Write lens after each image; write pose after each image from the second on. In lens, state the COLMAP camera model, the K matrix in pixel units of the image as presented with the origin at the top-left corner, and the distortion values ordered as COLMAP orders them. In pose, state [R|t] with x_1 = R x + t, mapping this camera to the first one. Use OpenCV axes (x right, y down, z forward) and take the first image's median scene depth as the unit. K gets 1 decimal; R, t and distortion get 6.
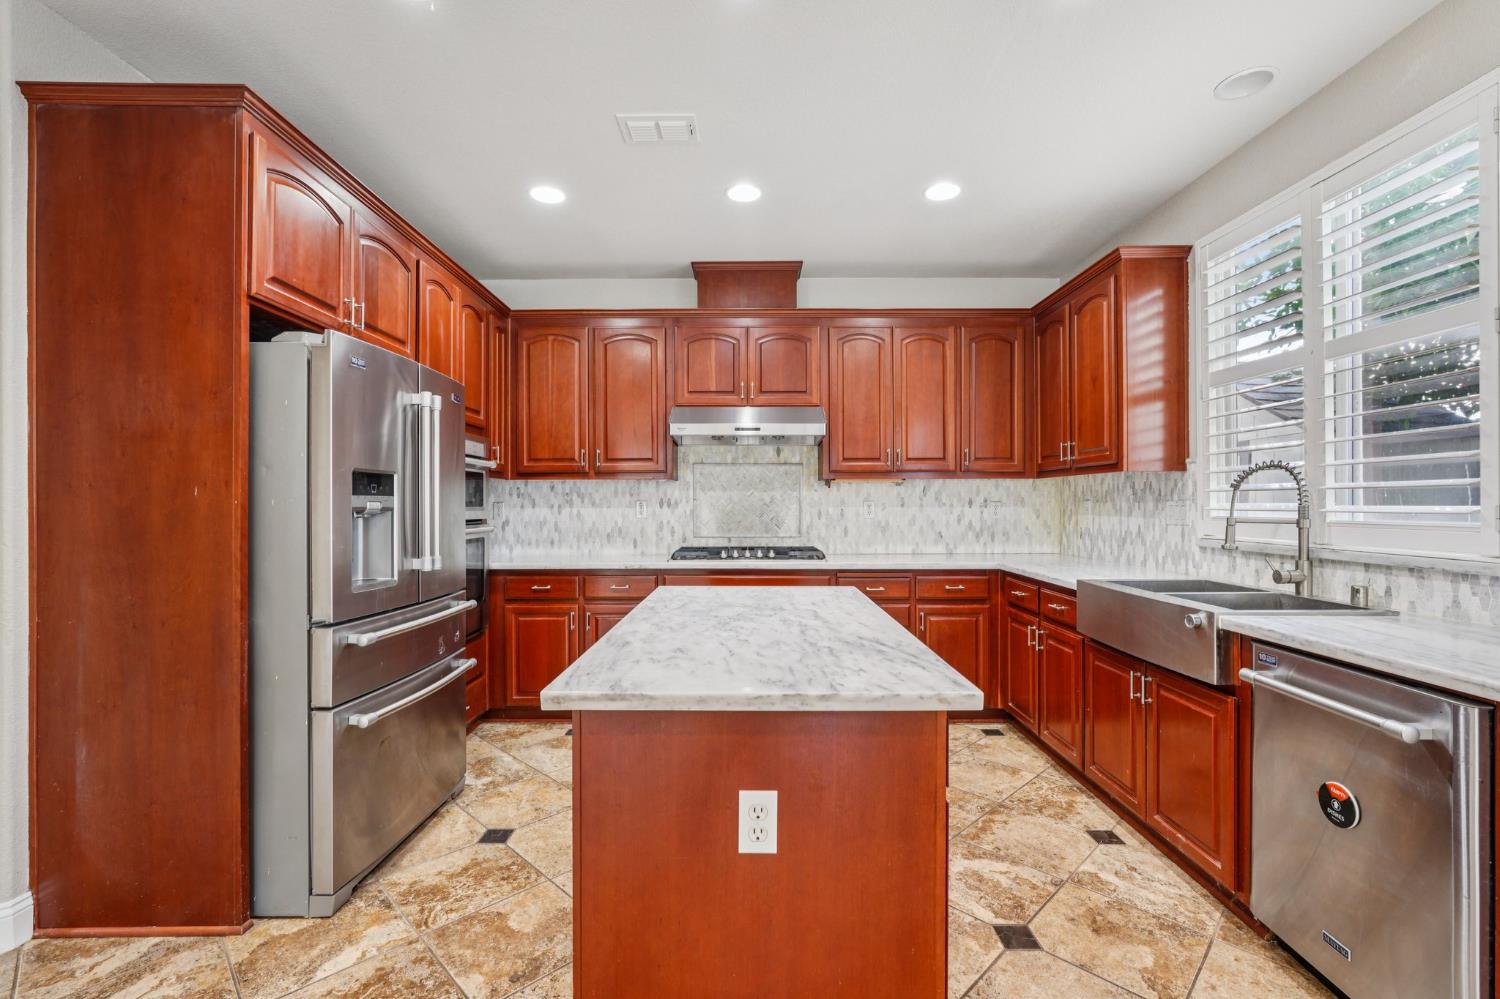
lens RADIAL K [[662.6, 0, 748.8], [0, 662.6, 507.7], [0, 0, 1]] dist [-0.016915, 0.007227]
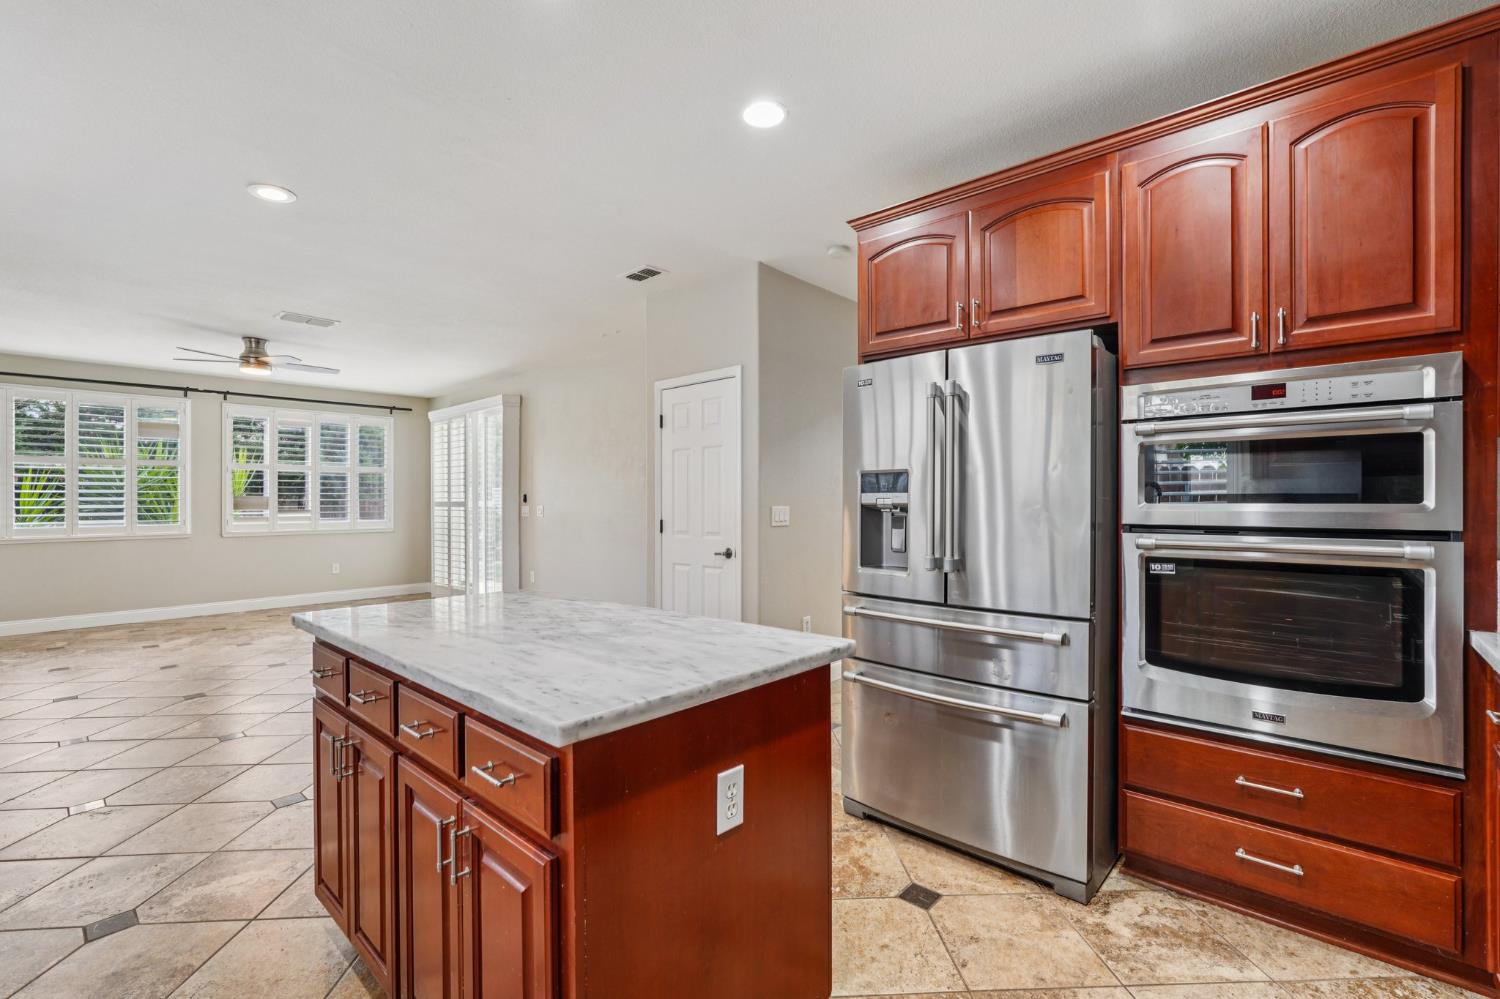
lens RADIAL K [[662.6, 0, 745.7], [0, 662.6, 501.5], [0, 0, 1]] dist [-0.016915, 0.007227]
pose [[-0.674436, 0.002800, -0.738328, 0.239959], [-0.000503, 0.999991, 0.004251, -0.004422], [0.738333, 0.003239, -0.674429, 0.875776]]
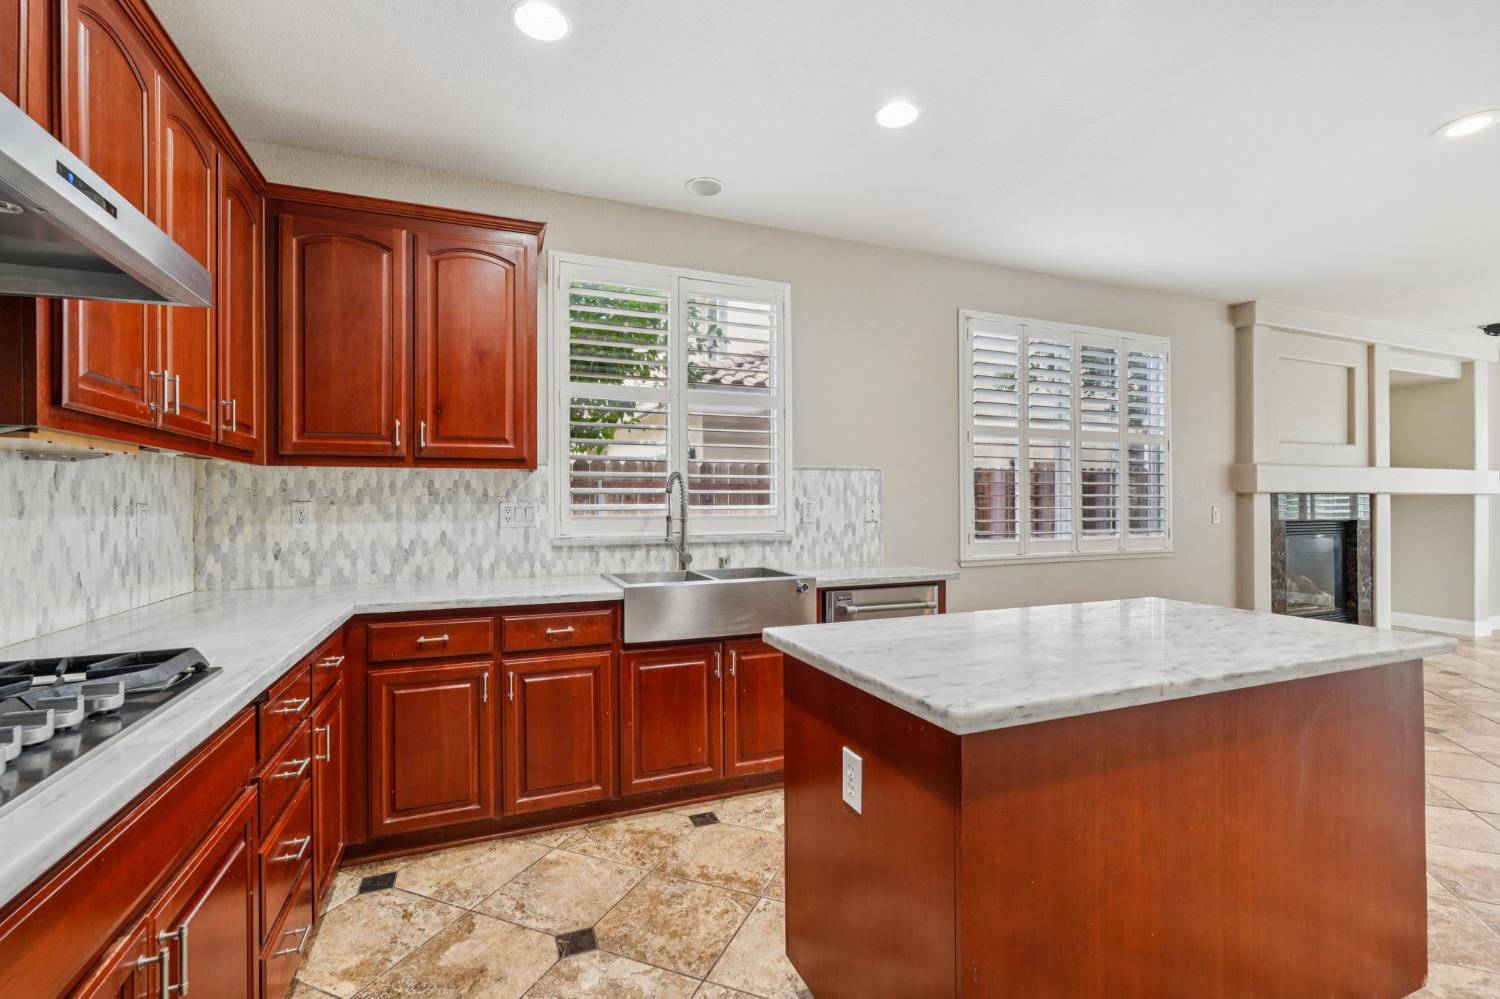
lens RADIAL K [[662.6, 0, 747.5], [0, 662.6, 502.8], [0, 0, 1]] dist [-0.016915, 0.007227]
pose [[-0.377957, 0.003214, 0.925818, -0.295554], [0.011373, 0.999935, 0.001172, -0.005577], [-0.925753, 0.010972, -0.377968, 0.836767]]
